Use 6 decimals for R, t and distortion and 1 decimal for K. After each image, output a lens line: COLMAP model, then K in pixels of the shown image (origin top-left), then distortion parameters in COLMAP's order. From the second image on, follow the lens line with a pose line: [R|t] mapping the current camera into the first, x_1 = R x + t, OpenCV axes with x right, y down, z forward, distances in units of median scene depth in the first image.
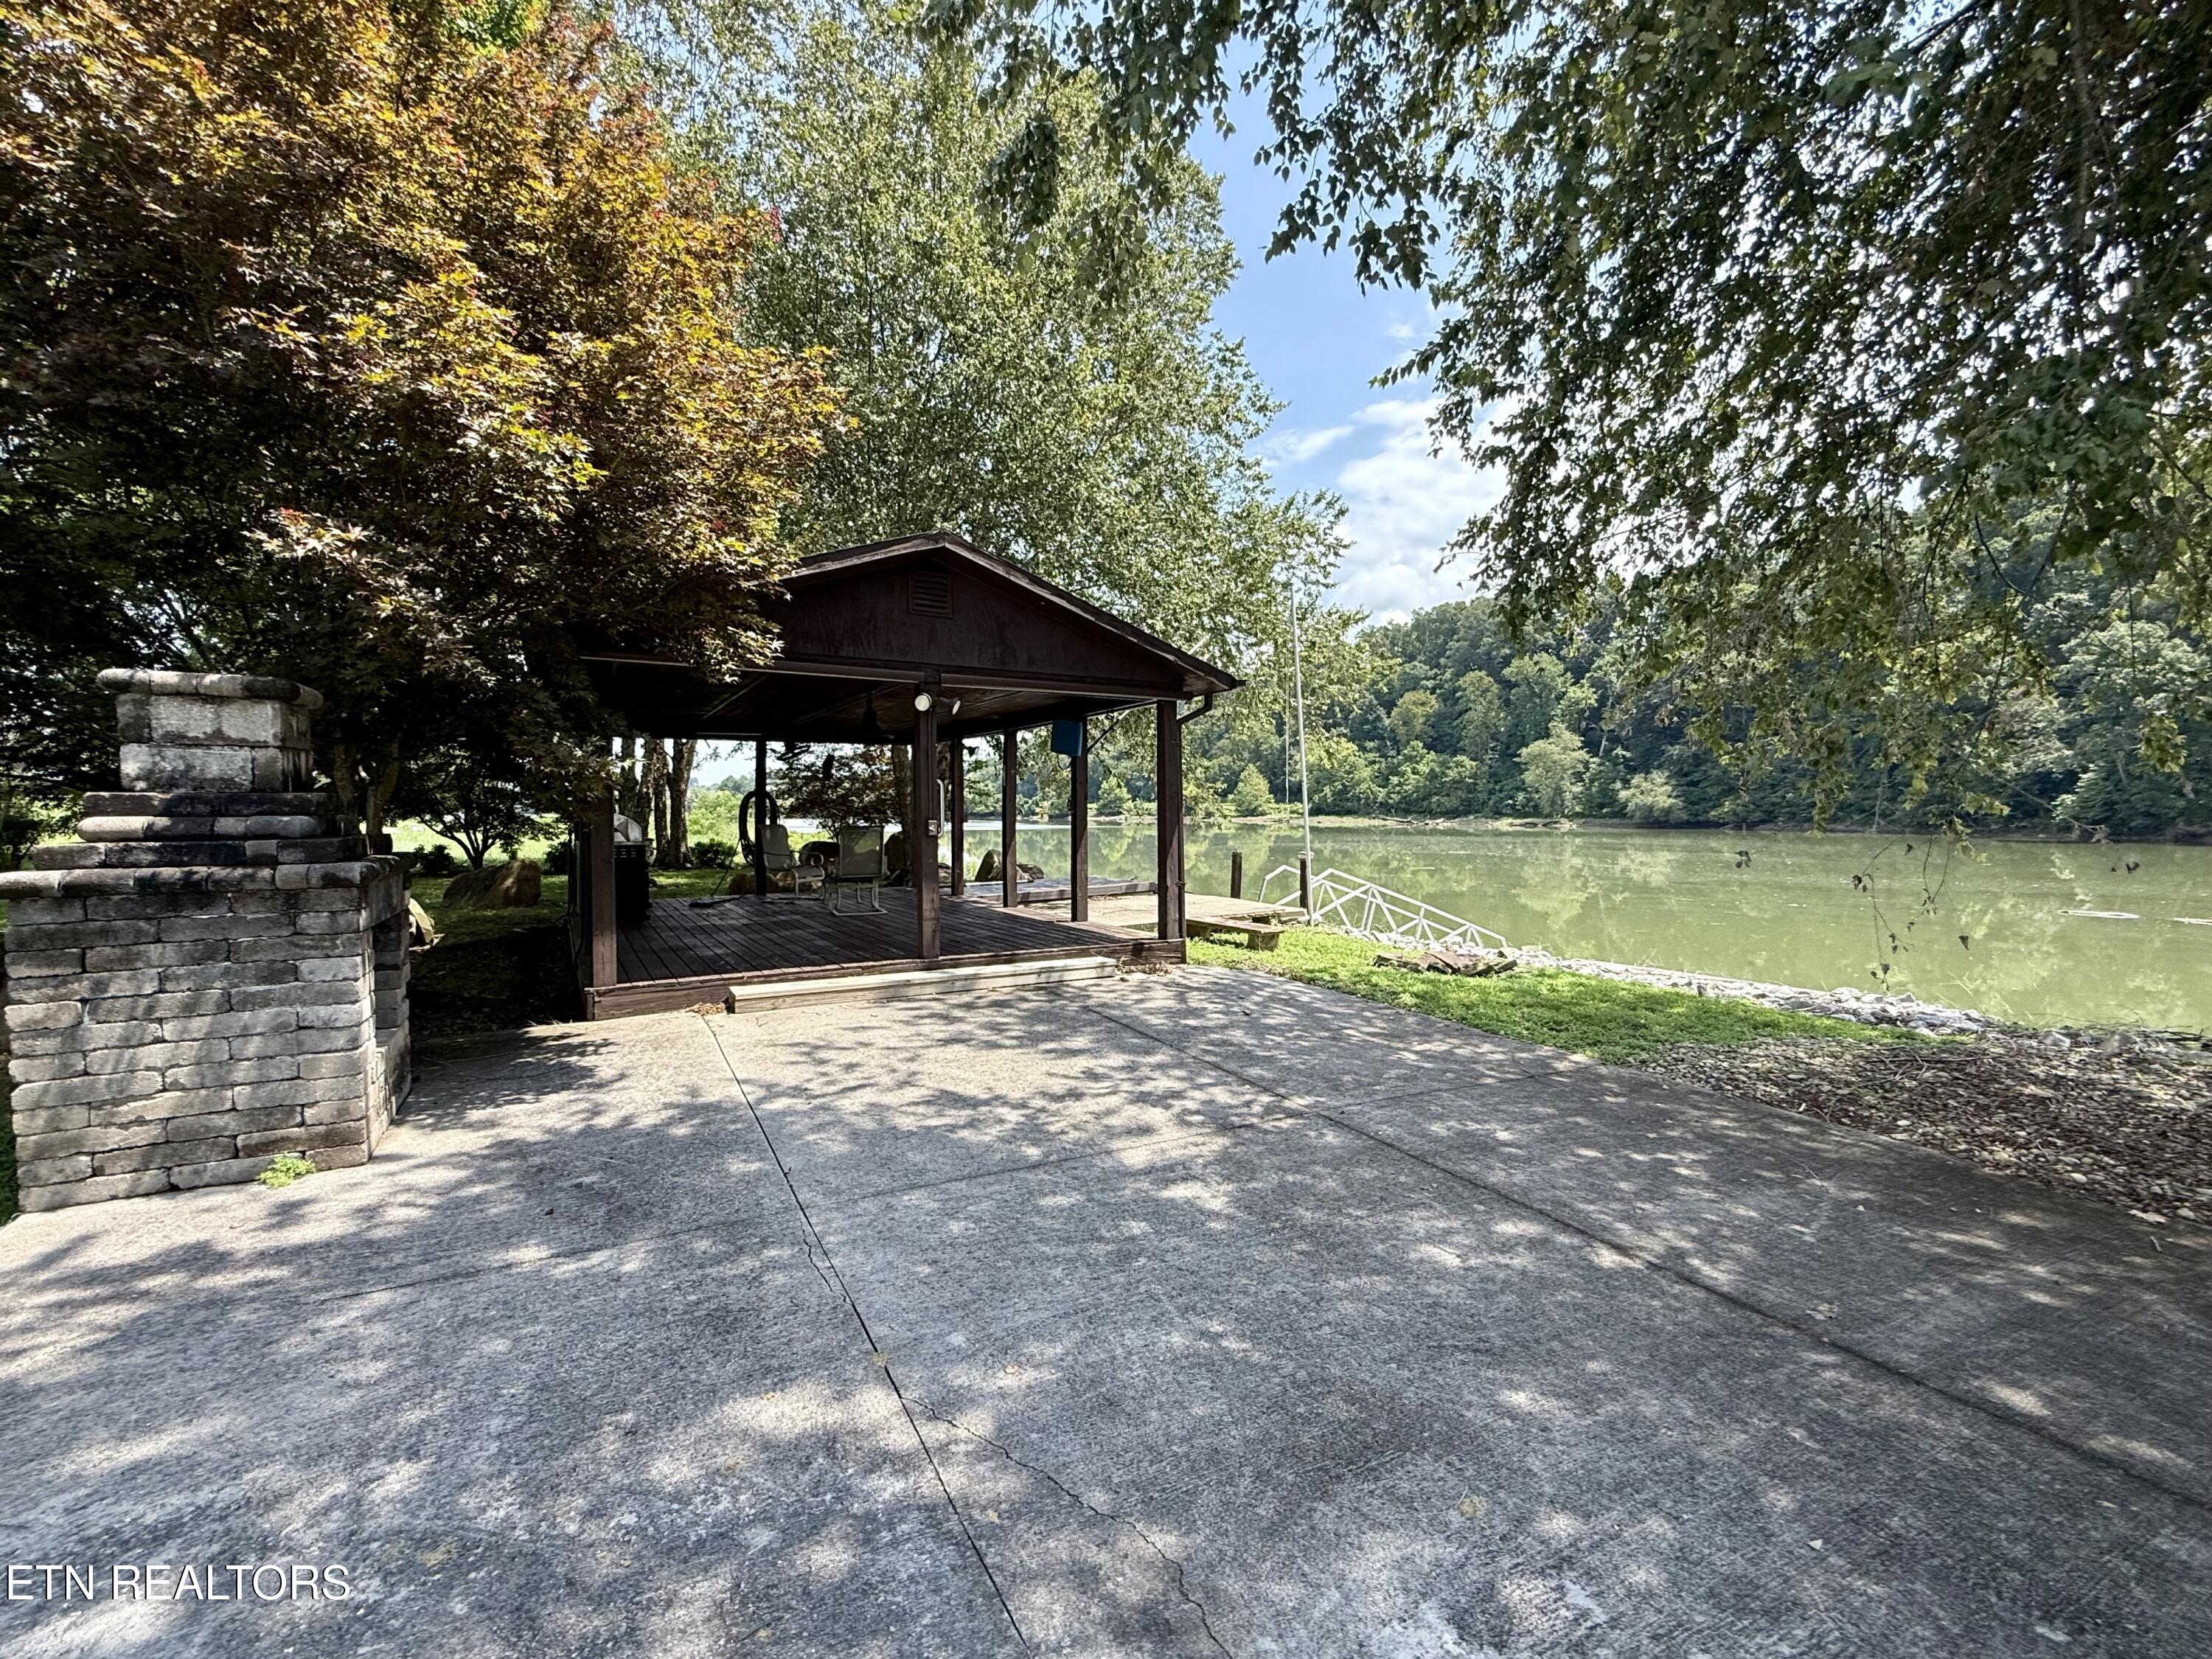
lens RADIAL K [[940.8, 0, 1105.1], [0, 940.8, 836.6], [0, 0, 1]] dist [0.000717, -0.001536]
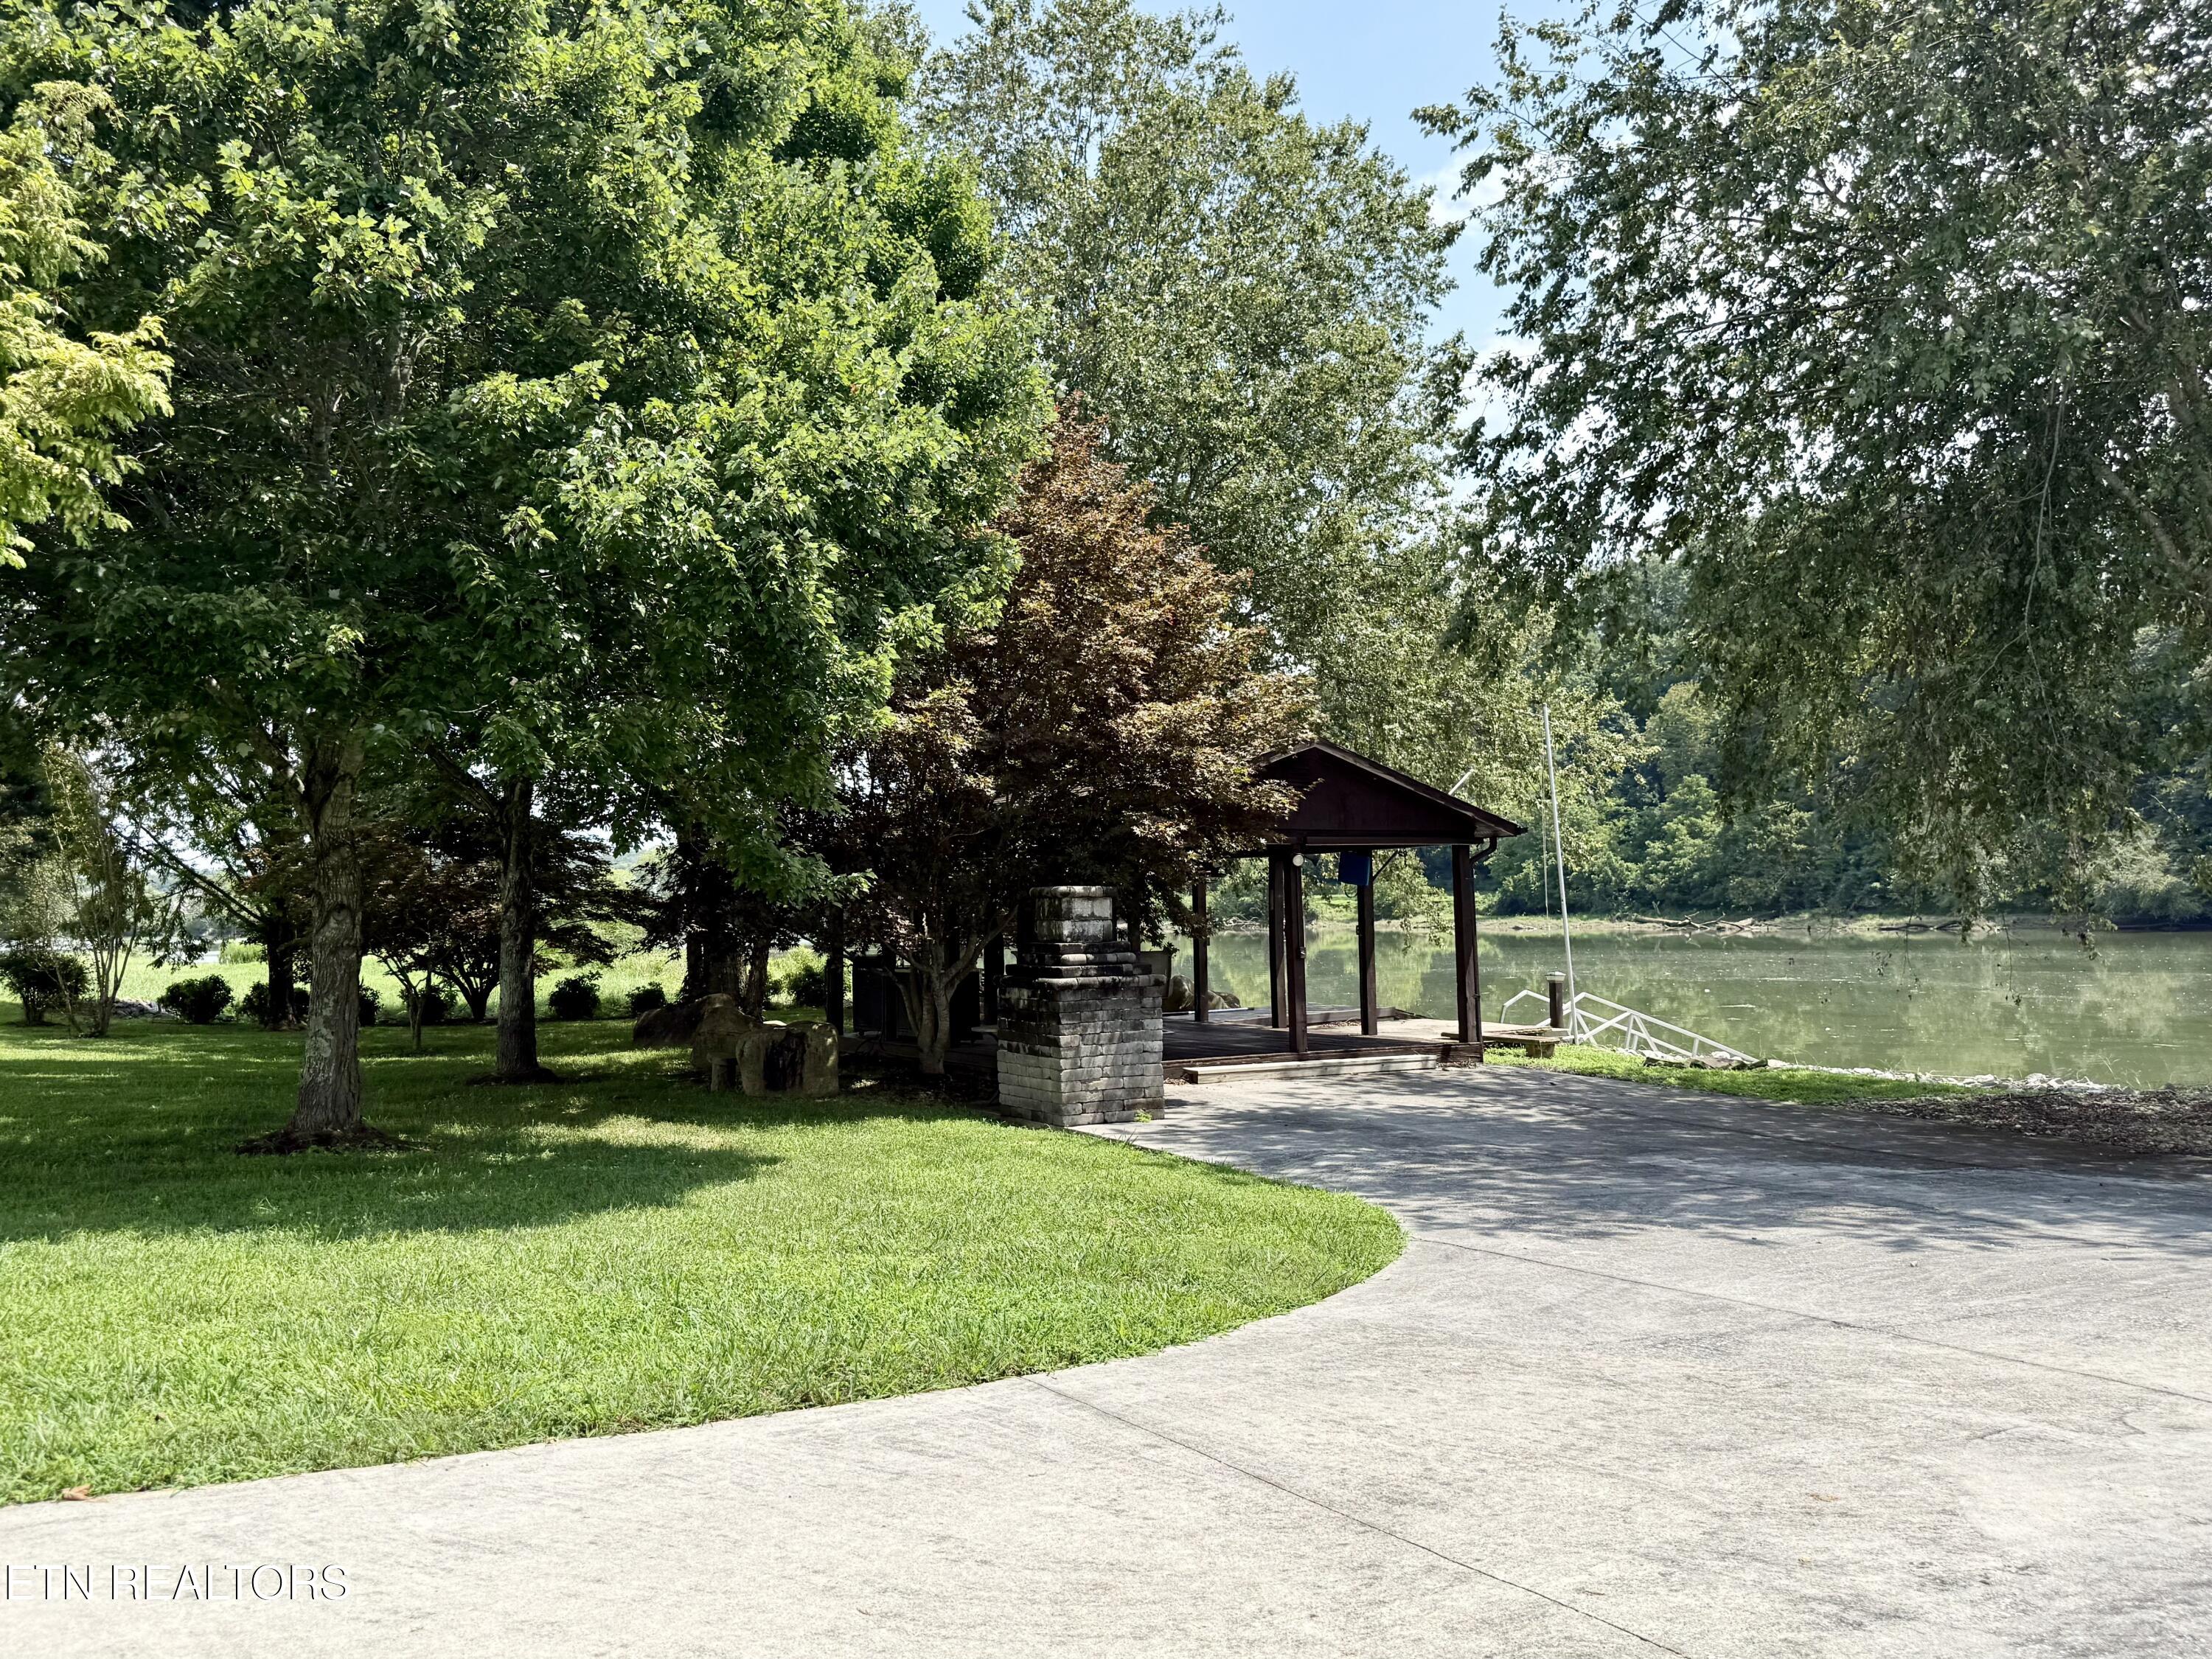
lens RADIAL K [[1832.1, 0, 1067.9], [0, 1832.1, 838.7], [0, 0, 1]] dist [0.089957, -0.083075]
pose [[0.999784, -0.018112, -0.010193, -0.101728], [0.017388, 0.997594, -0.067118, -0.000324], [0.011384, 0.066926, 0.997693, -0.334426]]
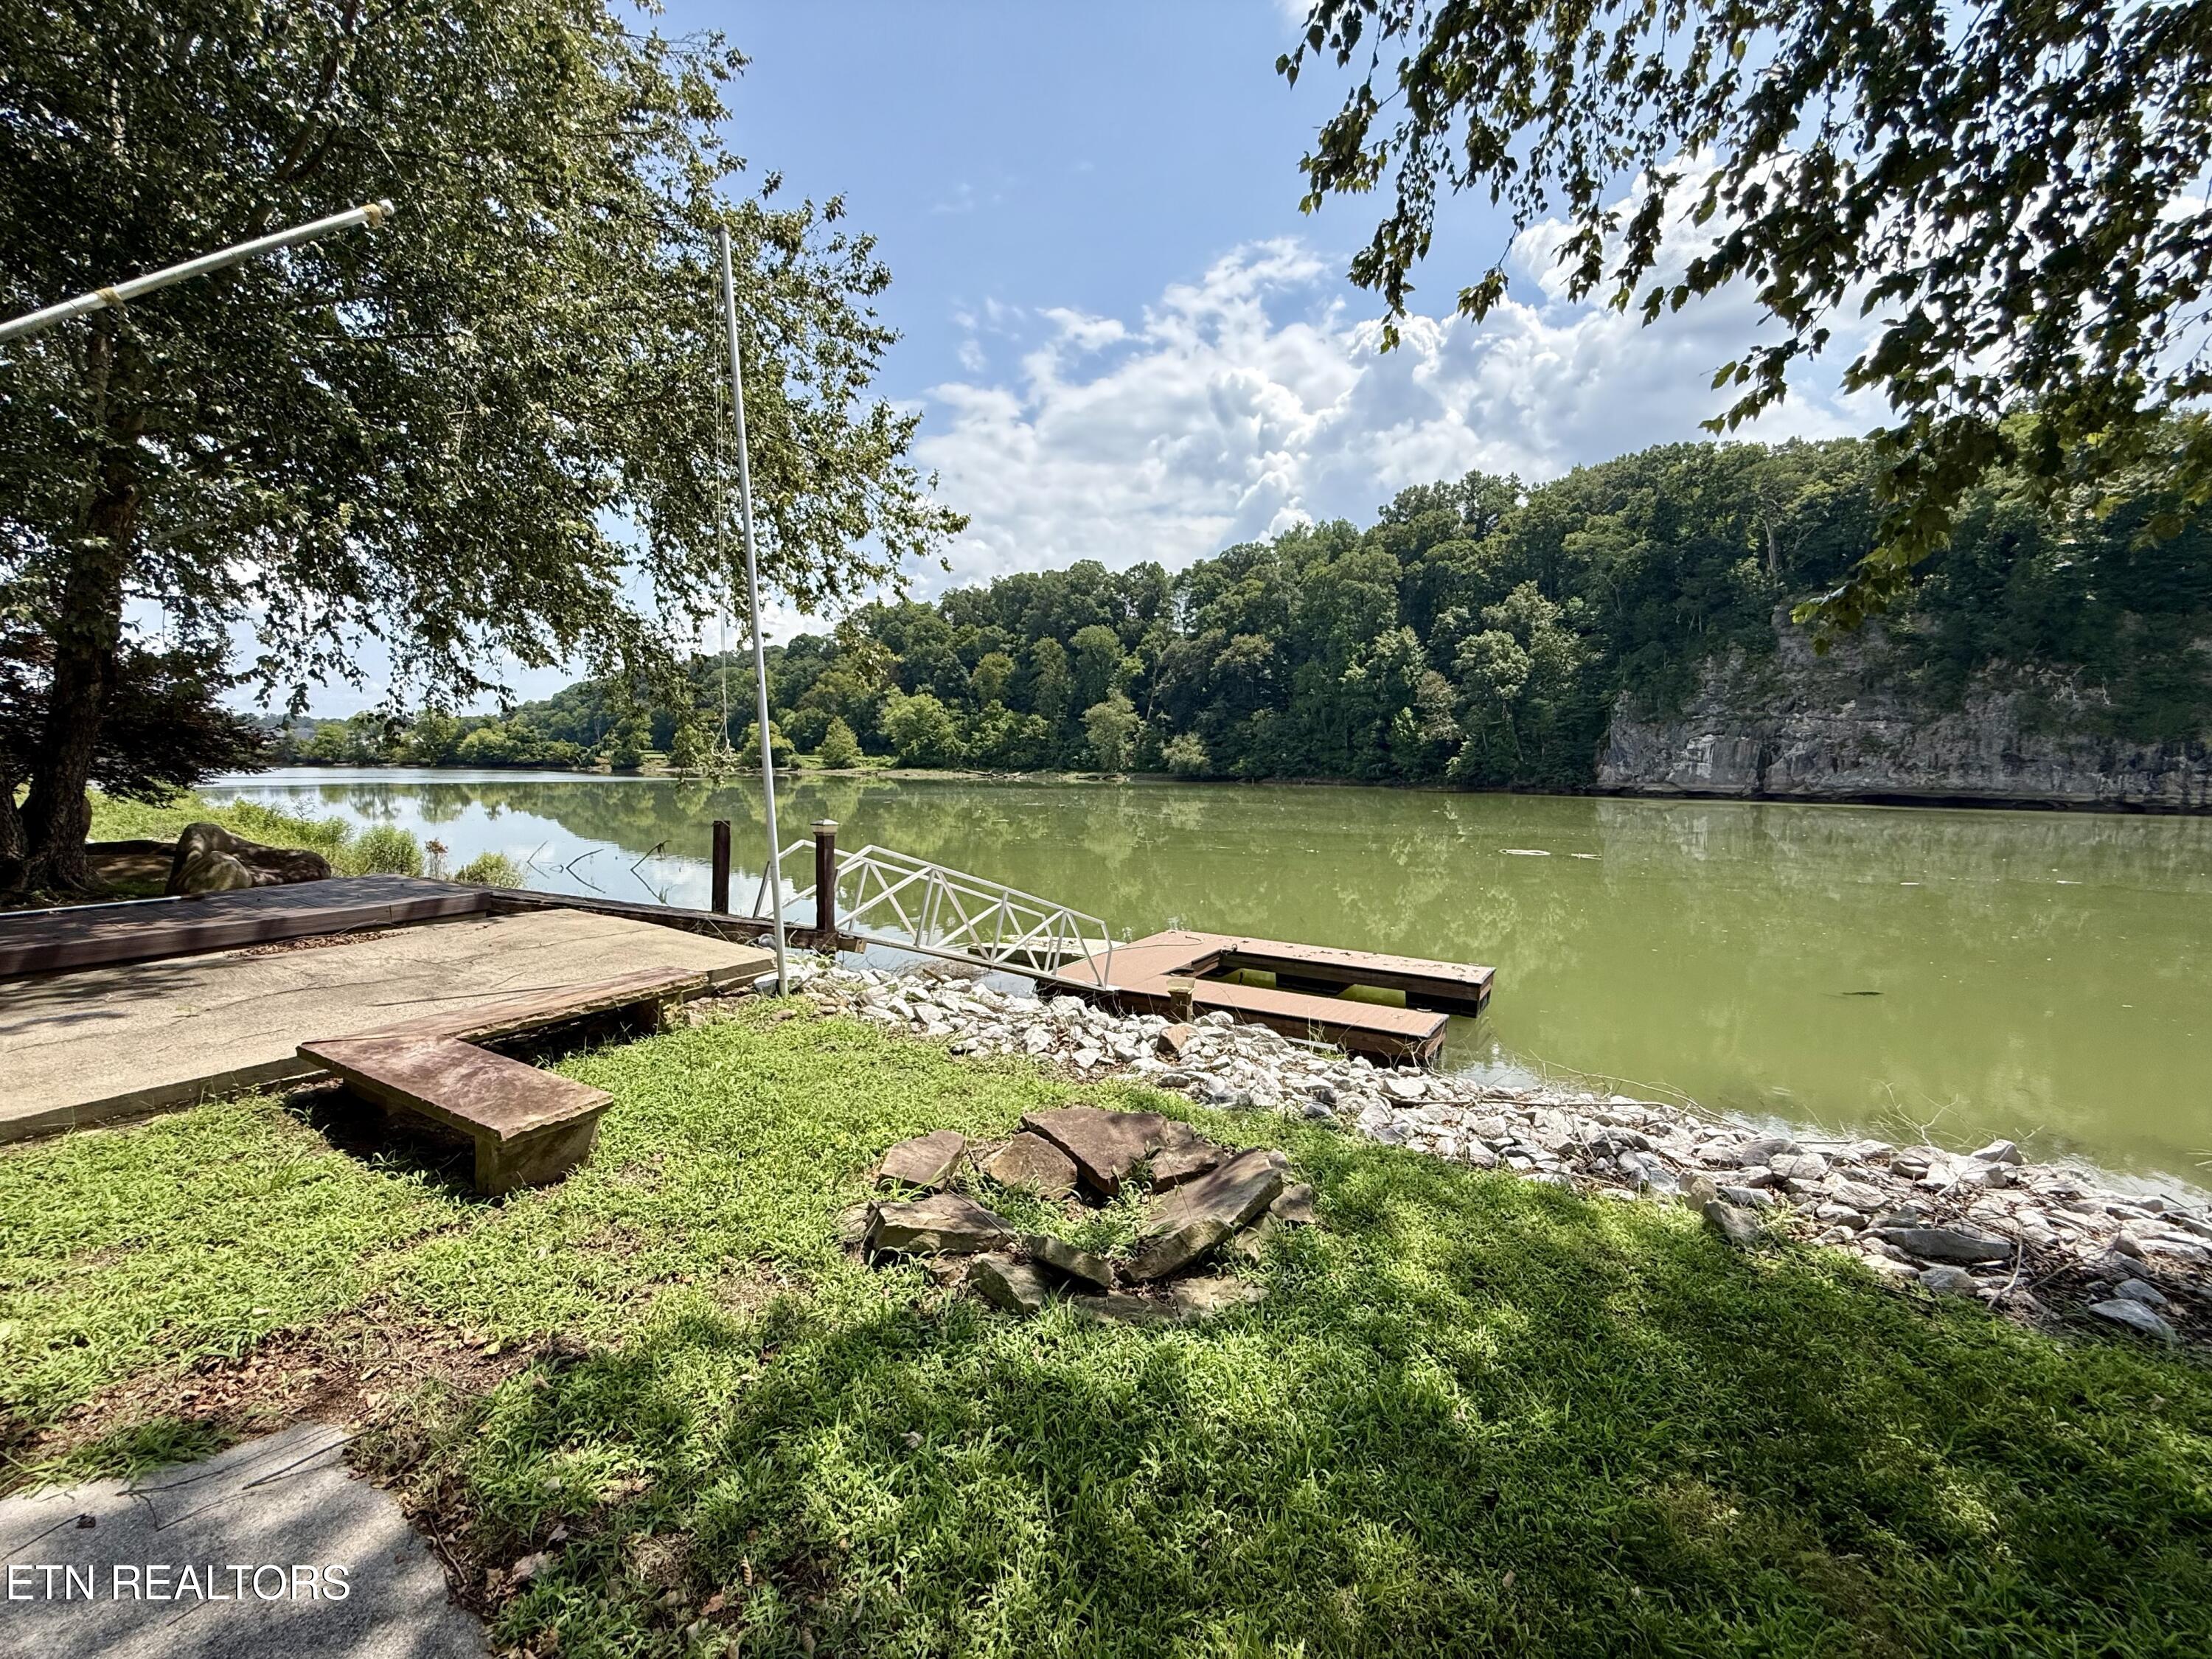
lens RADIAL K [[881.6, 0, 1101.7], [0, 881.6, 834.3], [0, 0, 1]] dist [-0.001918, 0.000146]
pose [[0.905518, -0.023343, 0.423664, 0.054816], [0.001270, 0.998630, 0.052306, -0.001875], [-0.424305, -0.046826, 0.904308, 0.166405]]
